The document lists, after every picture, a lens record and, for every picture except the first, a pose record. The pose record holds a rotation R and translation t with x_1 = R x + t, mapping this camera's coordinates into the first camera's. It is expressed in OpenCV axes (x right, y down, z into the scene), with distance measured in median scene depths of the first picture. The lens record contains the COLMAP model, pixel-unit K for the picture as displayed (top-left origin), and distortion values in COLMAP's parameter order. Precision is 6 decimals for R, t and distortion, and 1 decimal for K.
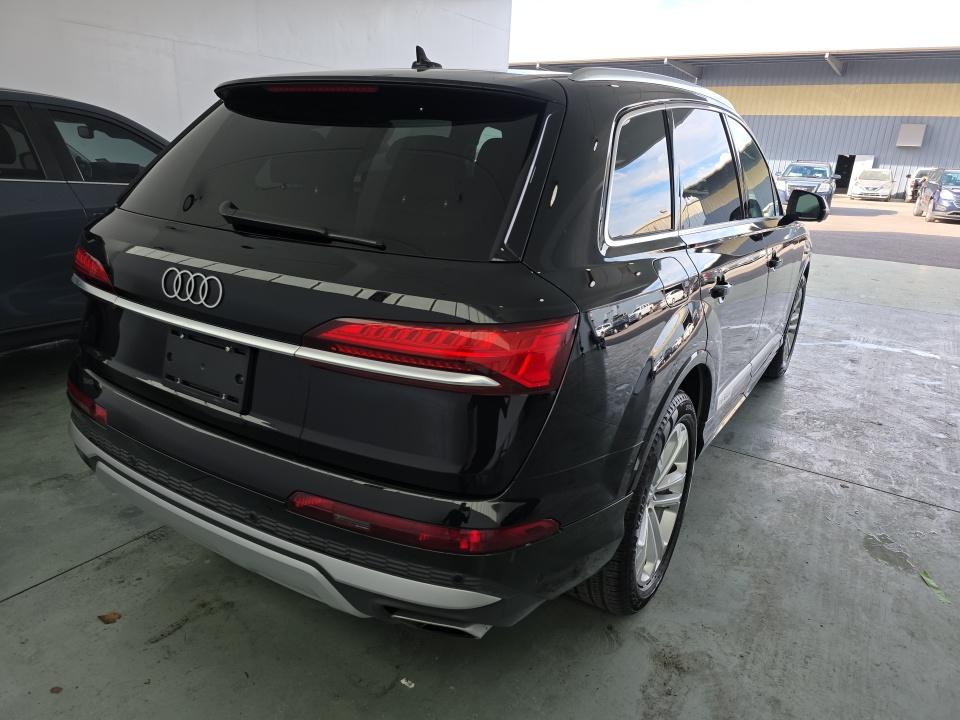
lens RADIAL K [[639.8, 0, 471.5], [0, 639.8, 378.8], [0, 0, 1]] dist [0.047318, -0.023534]
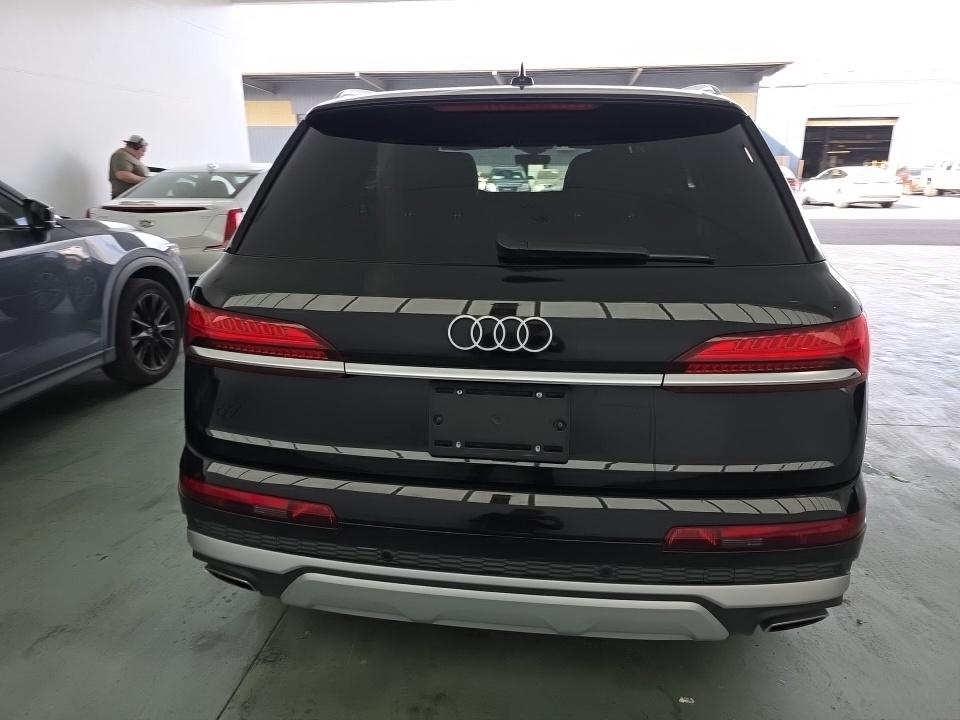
lens RADIAL K [[639.8, 0, 475.8], [0, 639.8, 360.2], [0, 0, 1]] dist [0.047318, -0.023534]
pose [[0.898292, -0.166494, 0.406635, -0.699734], [0.182363, 0.983231, -0.000280, -0.094450], [-0.399769, 0.074406, 0.913591, 0.189178]]
